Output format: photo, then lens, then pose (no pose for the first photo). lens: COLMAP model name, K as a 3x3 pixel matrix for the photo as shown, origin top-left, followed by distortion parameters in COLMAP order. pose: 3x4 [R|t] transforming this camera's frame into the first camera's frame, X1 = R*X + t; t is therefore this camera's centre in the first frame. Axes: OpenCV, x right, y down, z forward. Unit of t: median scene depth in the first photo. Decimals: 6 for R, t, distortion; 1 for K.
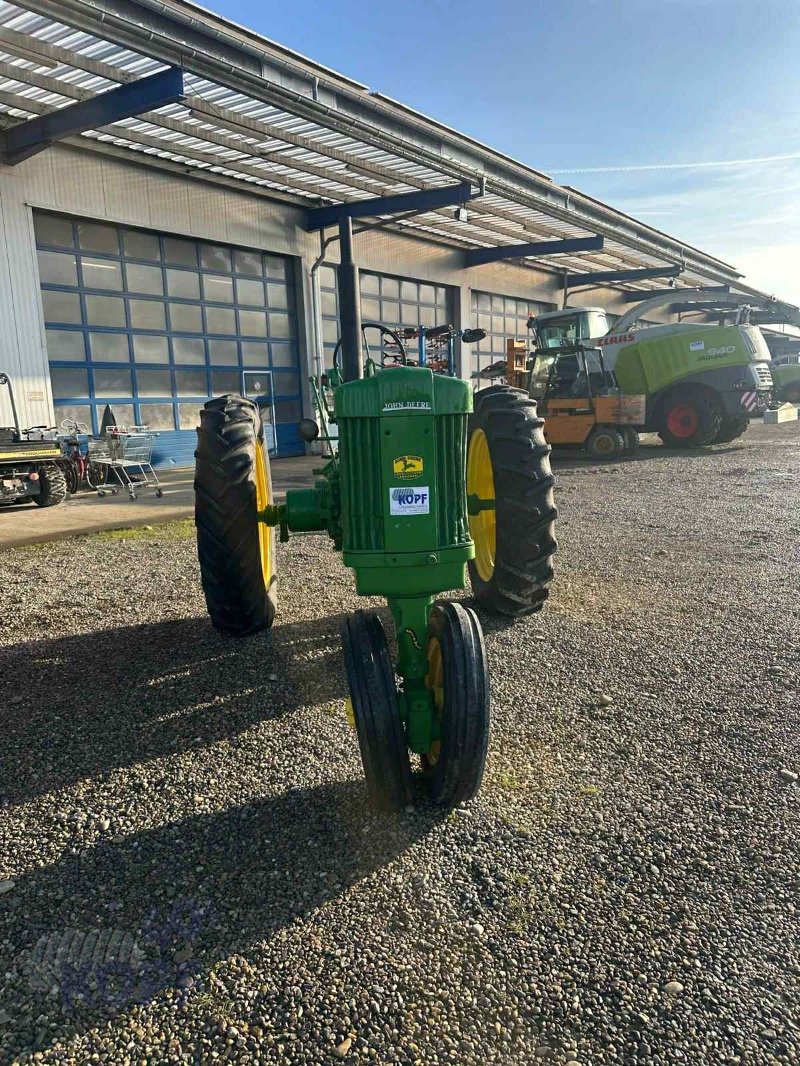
lens RADIAL K [[755.6, 0, 403.1], [0, 755.6, 531.6], [0, 0, 1]] dist [0.047197, -0.054513]
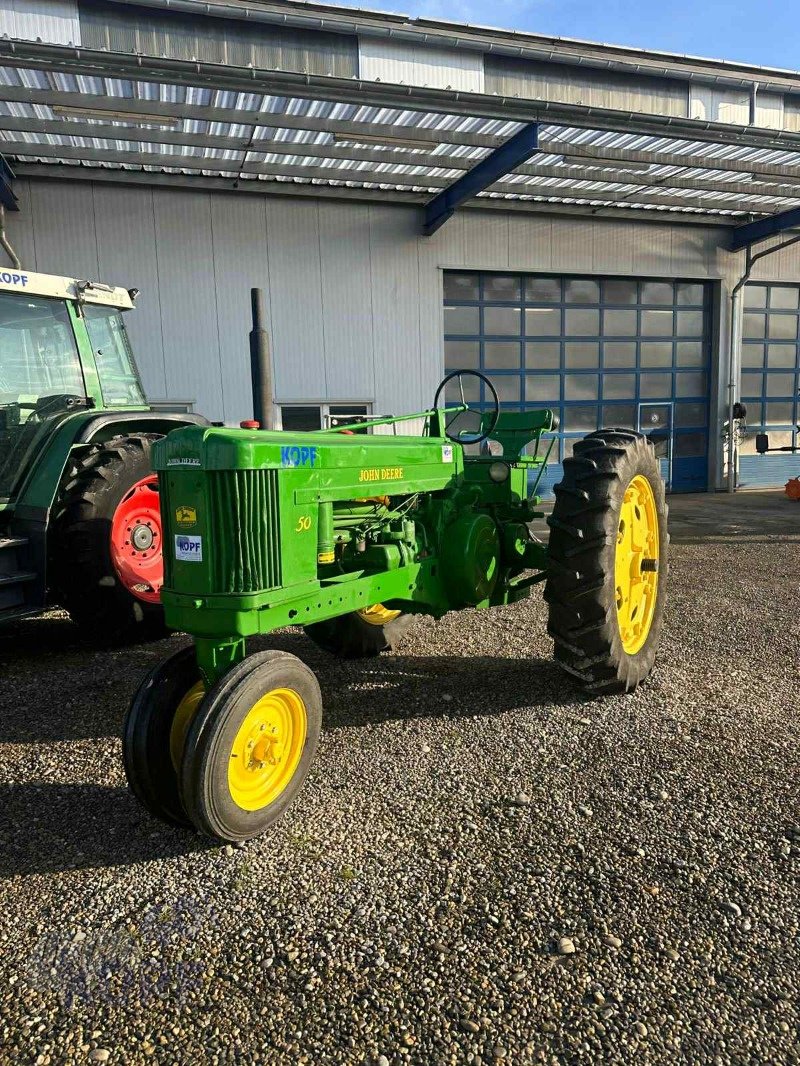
lens RADIAL K [[755.6, 0, 404.0], [0, 755.6, 542.9], [0, 0, 1]] dist [0.038317, -0.038137]
pose [[0.806711, 0.087985, -0.584359, 0.160249], [-0.101644, 0.994776, 0.009460, -0.015928], [0.582139, 0.051766, 0.811440, 0.051627]]
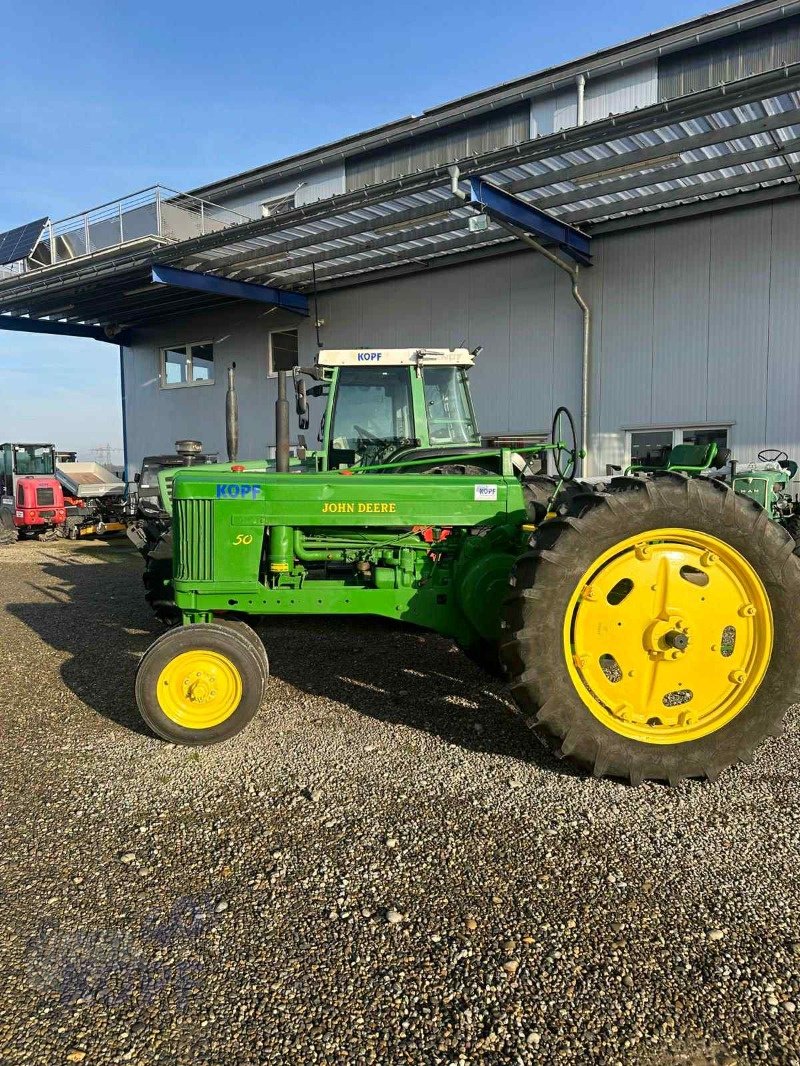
lens RADIAL K [[753.2, 0, 388.7], [0, 753.2, 537.6], [0, 0, 1]] dist [0.022548, -0.026732]
pose [[0.005308, 0.119557, -0.992813, 0.304138], [-0.164453, 0.979414, 0.117064, -0.060773], [0.986371, 0.162649, 0.024860, 0.255217]]
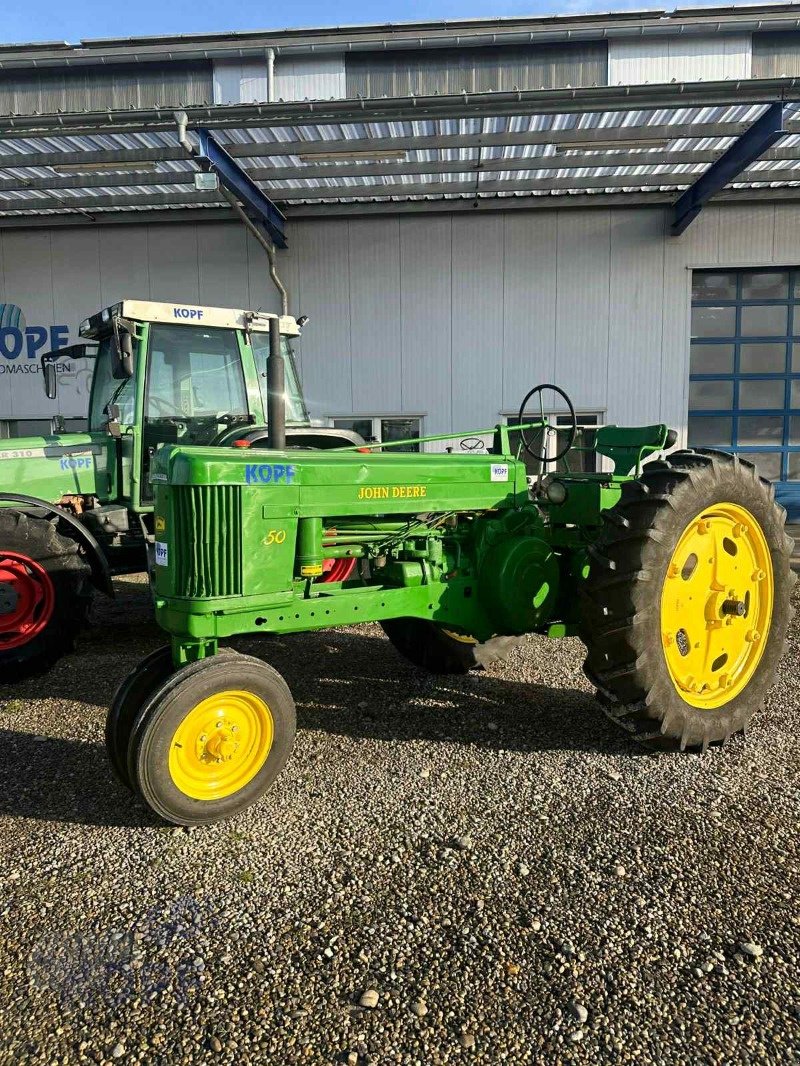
lens RADIAL K [[756.7, 0, 400.0], [0, 756.7, 533.0], [0, 0, 1]] dist [0.005855, -0.003139]
pose [[0.525134, 0.114429, -0.843292, 0.220605], [-0.155662, 0.987117, 0.037011, -0.031677], [0.836662, 0.111833, 0.536180, 0.117792]]
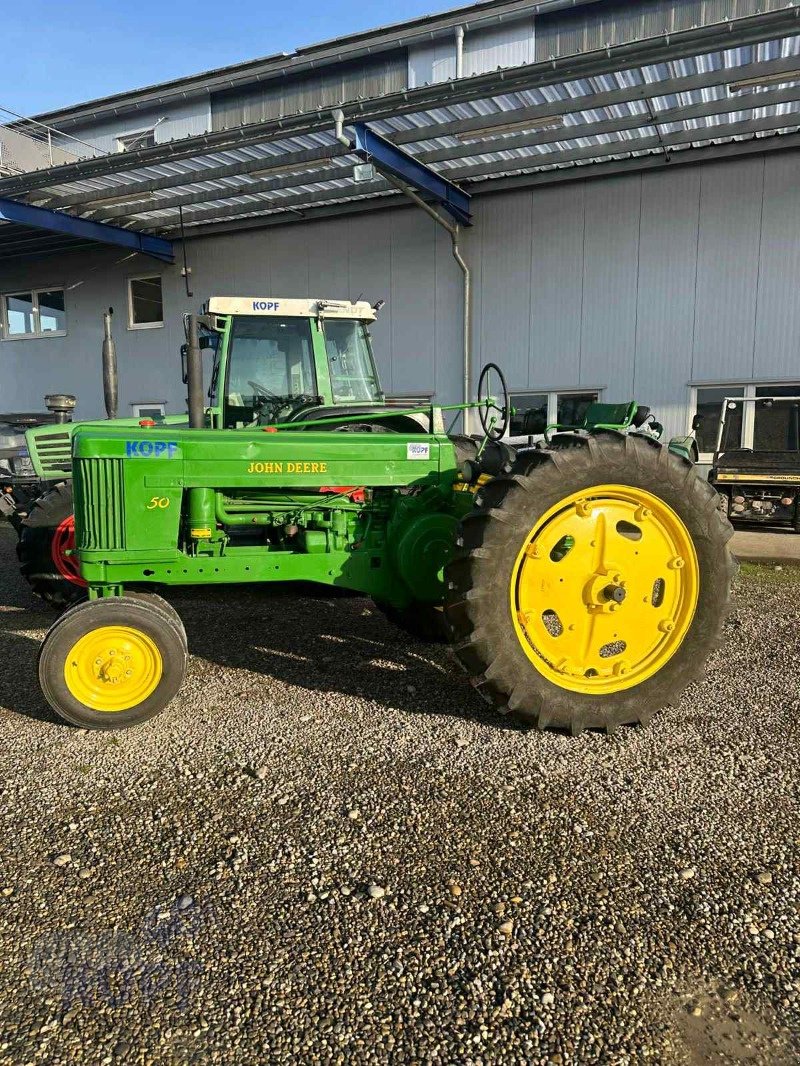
lens RADIAL K [[752.8, 0, 404.7], [0, 752.8, 543.9], [0, 0, 1]] dist [0.029814, -0.032566]
pose [[0.200193, 0.173109, -0.964342, 0.290472], [-0.168588, 0.975673, 0.140145, -0.054367], [0.965143, 0.134521, 0.224507, 0.232191]]
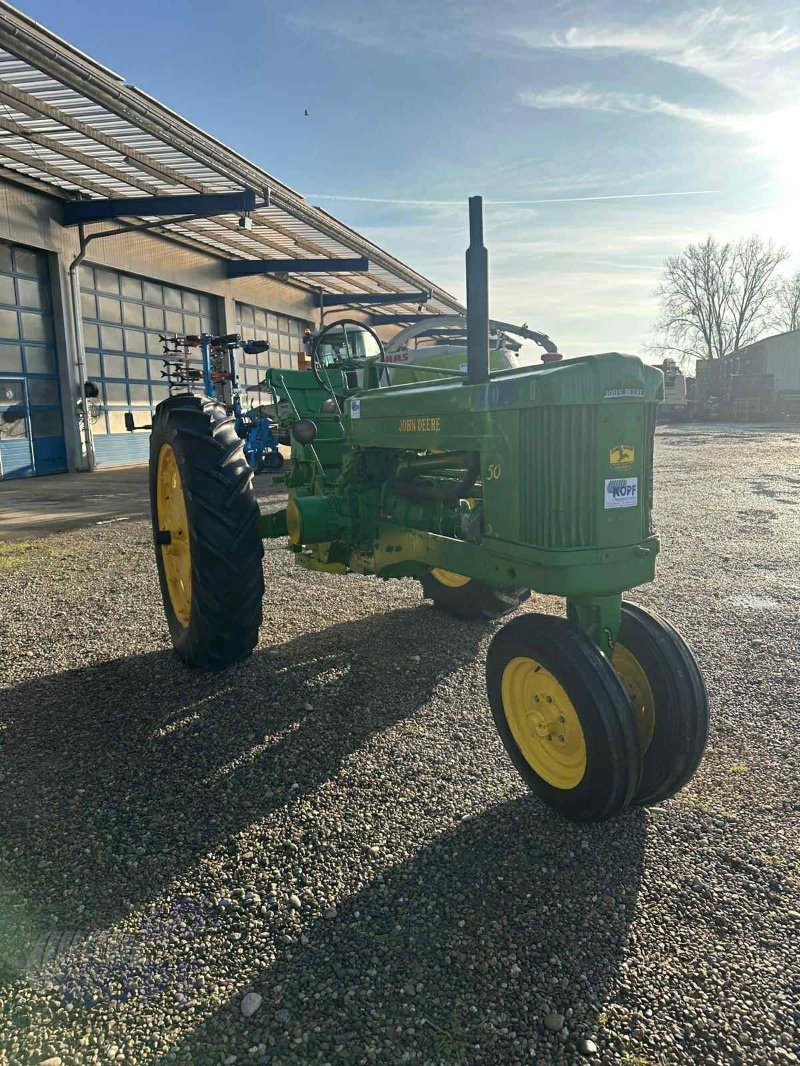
lens RADIAL K [[755.6, 0, 403.1], [0, 755.6, 531.6], [0, 0, 1]] dist [0.047197, -0.054513]
pose [[0.936089, -0.047136, 0.348590, -0.105011], [0.055228, 0.998385, -0.013305, 0.001129], [-0.347400, 0.031706, 0.937181, 0.034202]]
